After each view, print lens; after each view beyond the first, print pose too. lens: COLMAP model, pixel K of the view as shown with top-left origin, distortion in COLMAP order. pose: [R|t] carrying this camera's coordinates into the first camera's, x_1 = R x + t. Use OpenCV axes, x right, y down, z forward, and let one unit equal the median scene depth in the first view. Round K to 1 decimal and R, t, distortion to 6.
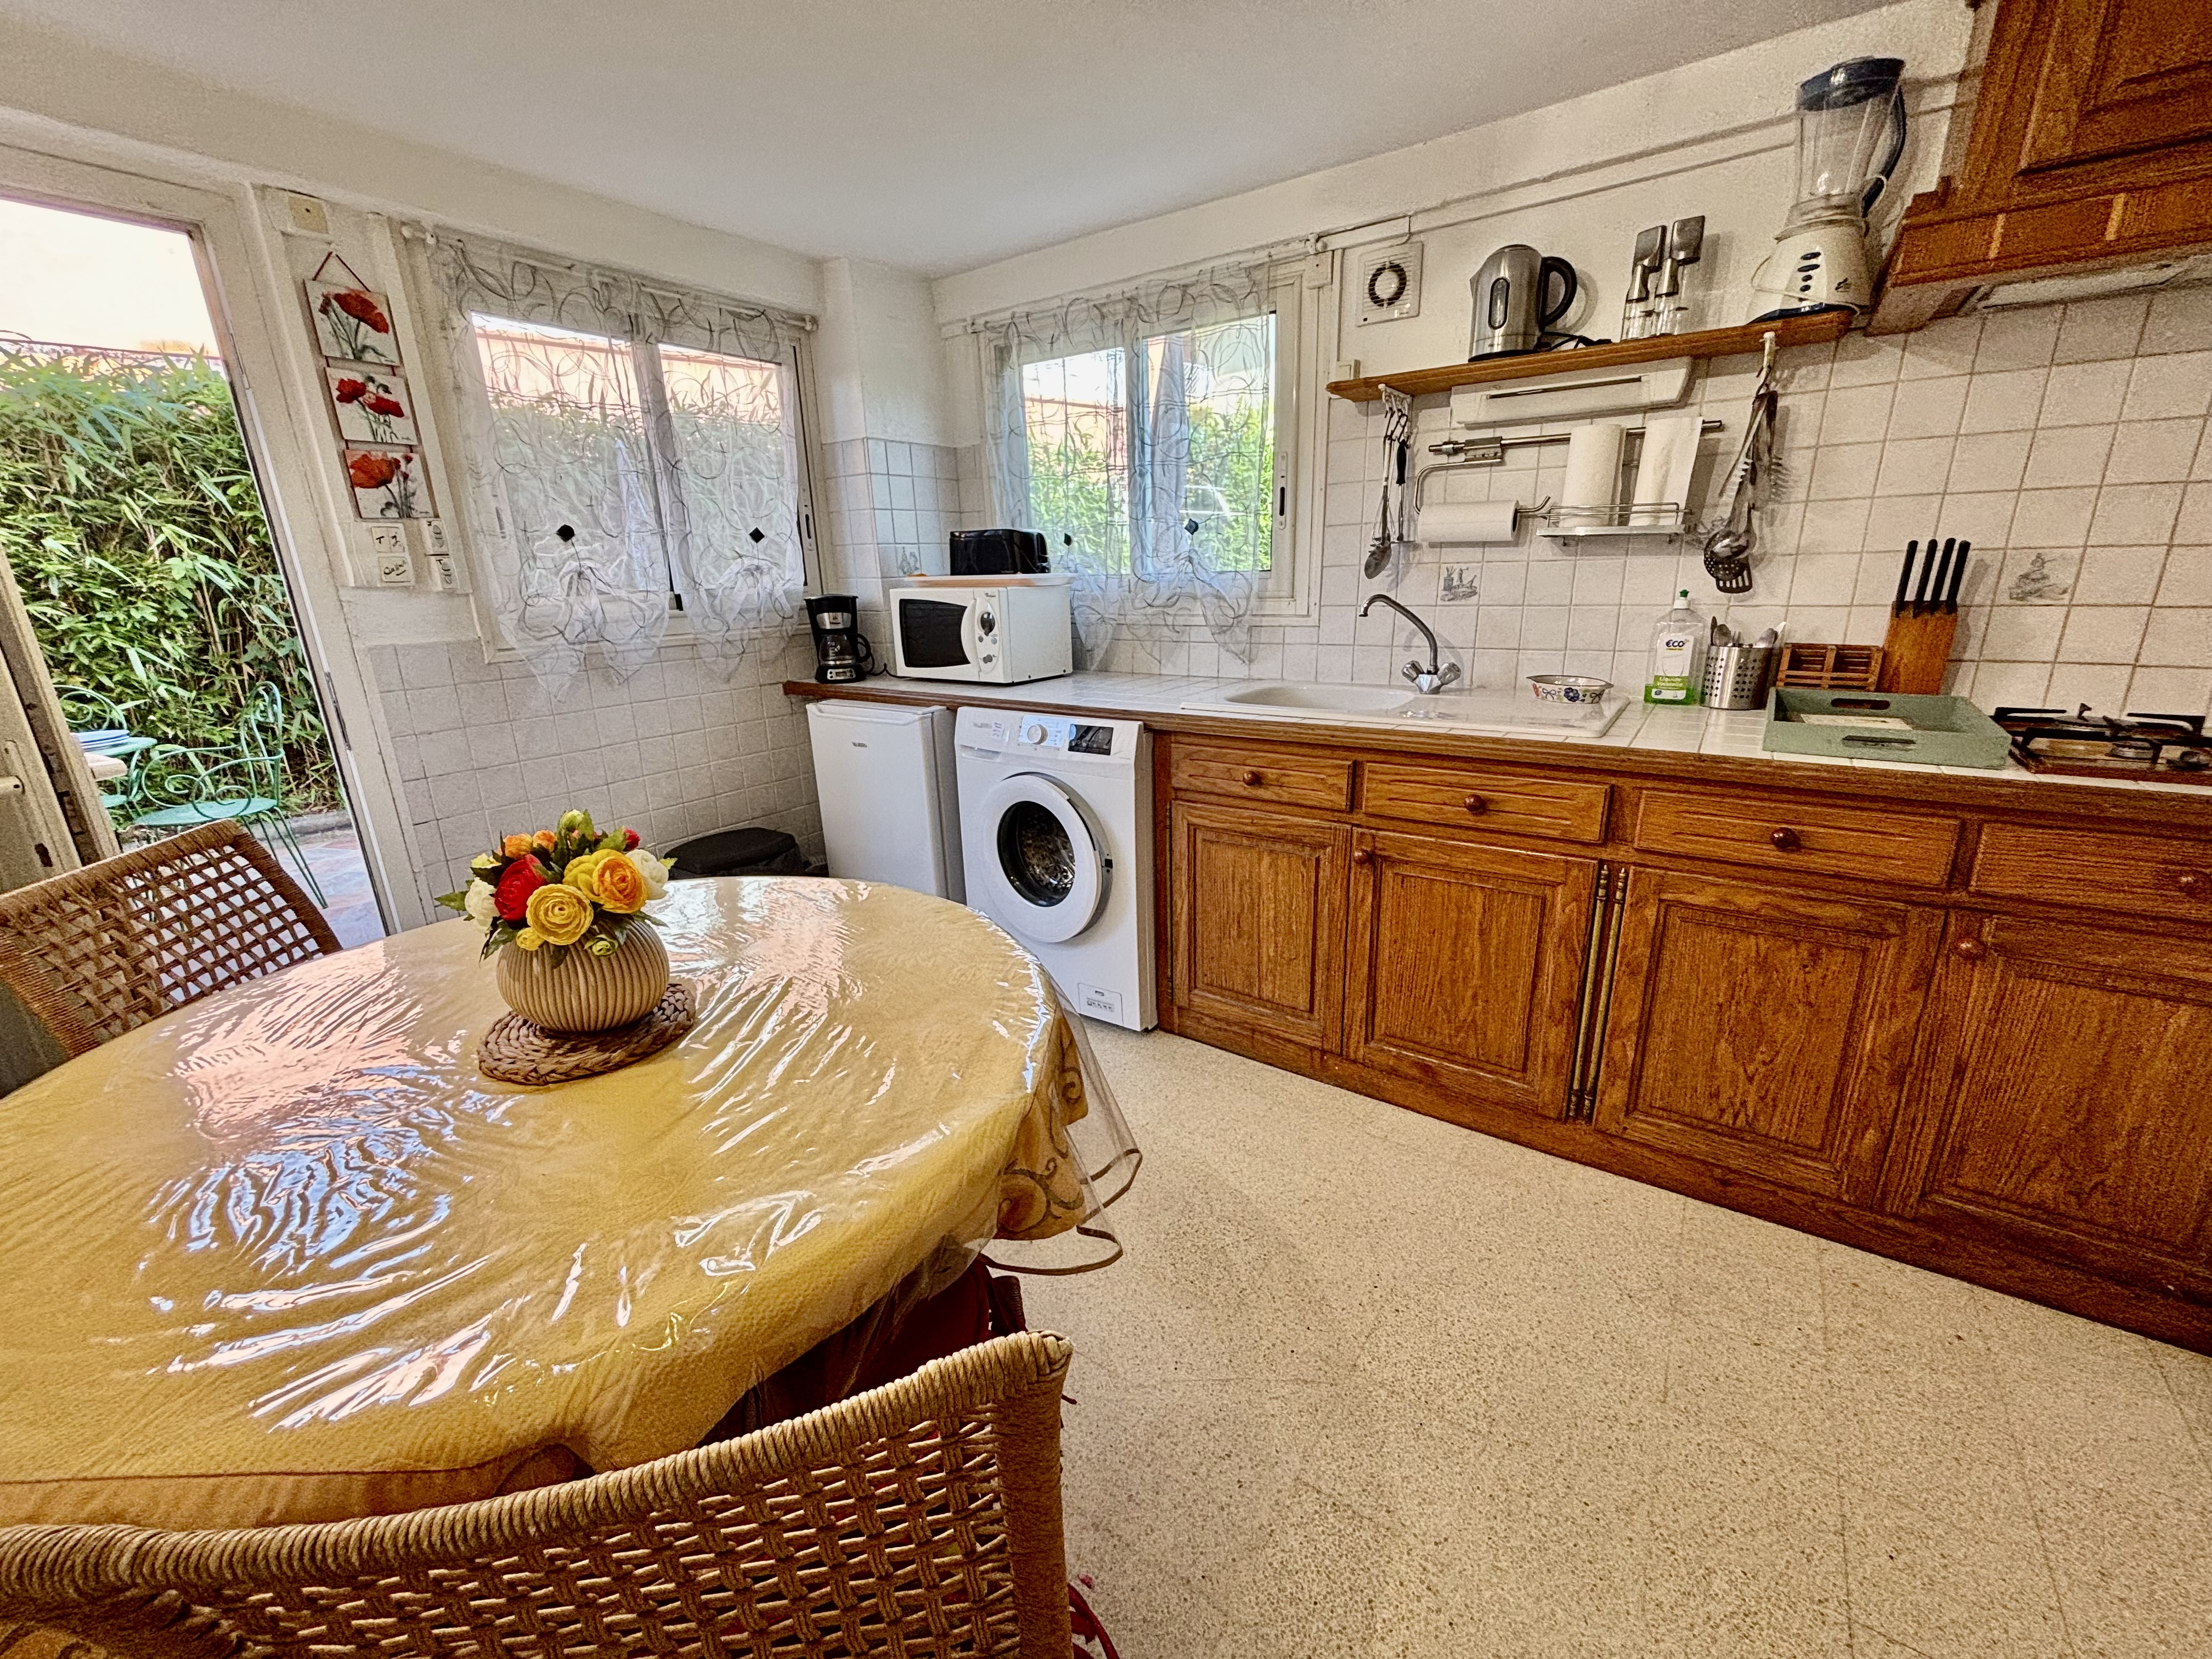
lens RADIAL K [[894.3, 0, 1113.8], [0, 894.3, 839.1], [0, 0, 1]] dist [-0.007968, -0.000148]
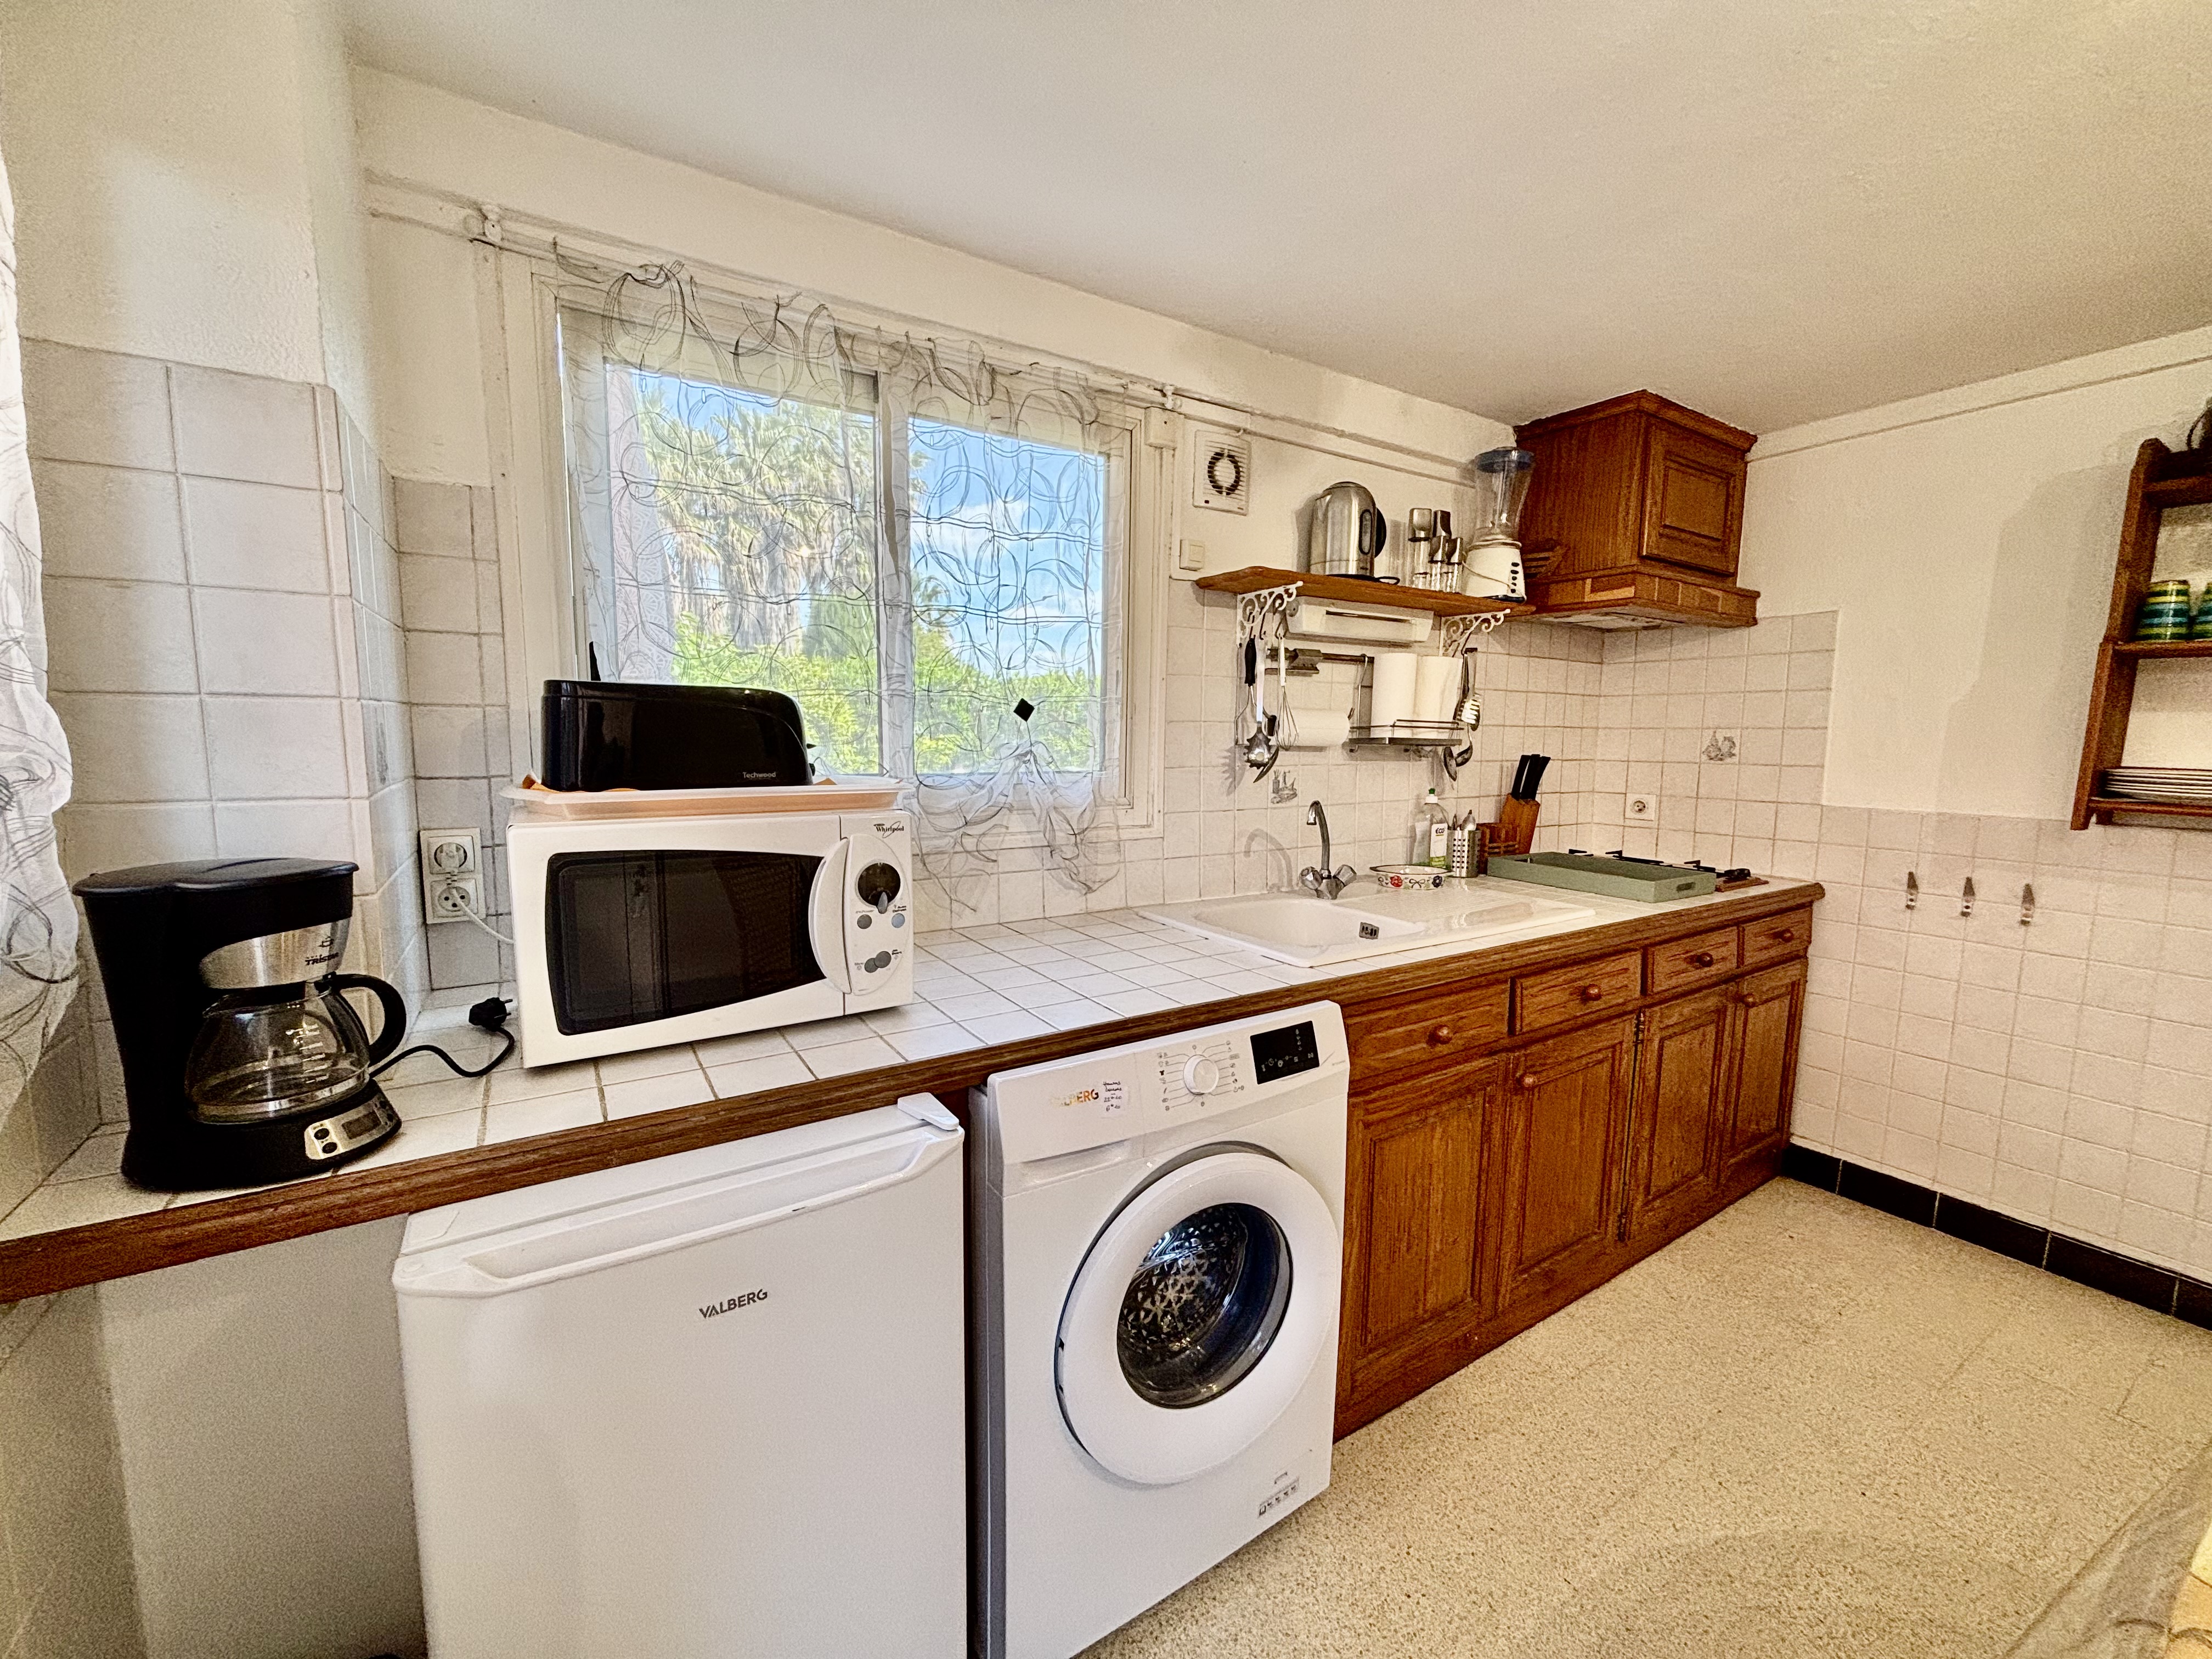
lens RADIAL K [[894.3, 0, 1113.8], [0, 894.3, 839.1], [0, 0, 1]] dist [-0.007968, -0.000148]
pose [[0.379948, -0.087027, 0.920905, -0.622664], [0.242801, 0.970039, -0.008505, -0.275475], [-0.892573, 0.226828, 0.389694, 0.830900]]
